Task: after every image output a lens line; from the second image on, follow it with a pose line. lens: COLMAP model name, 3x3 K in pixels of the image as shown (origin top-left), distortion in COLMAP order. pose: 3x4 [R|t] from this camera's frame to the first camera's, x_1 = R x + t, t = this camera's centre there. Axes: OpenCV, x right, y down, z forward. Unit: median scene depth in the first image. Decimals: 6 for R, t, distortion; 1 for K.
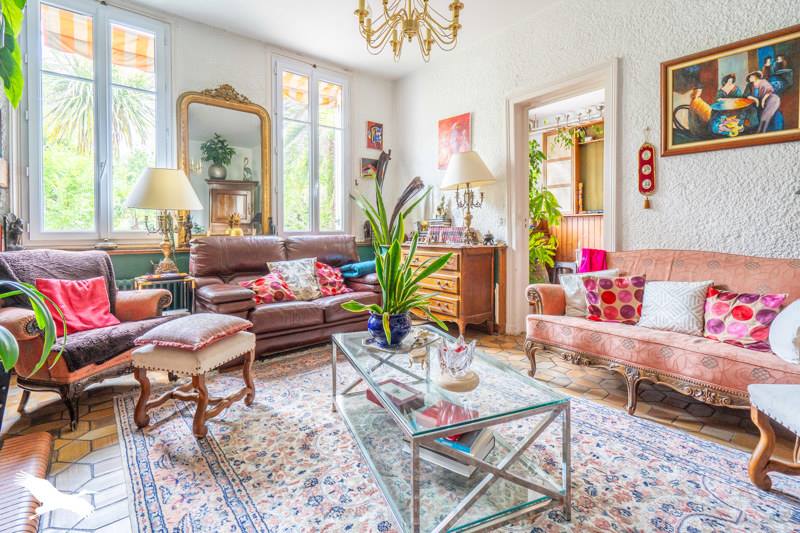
lens RADIAL K [[382.0, 0, 400.8], [0, 382.0, 230.6], [0, 0, 1]] dist [0.000476, -0.000127]
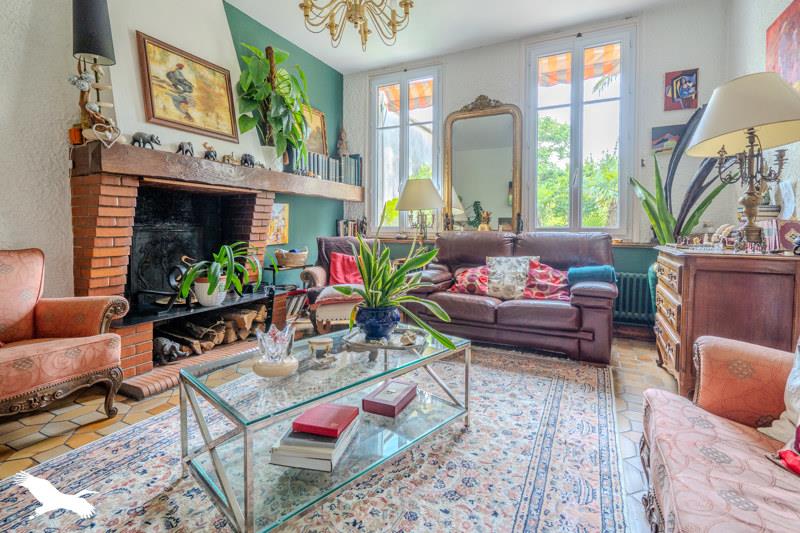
lens RADIAL K [[362.4, 0, 401.3], [0, 362.4, 244.2], [0, 0, 1]] dist [-0.030830, 0.000094]
pose [[0.391147, 0.046597, -0.919148, 0.436126], [-0.004736, 0.998806, 0.048620, 0.001951], [0.920316, -0.014664, 0.390900, 0.365935]]
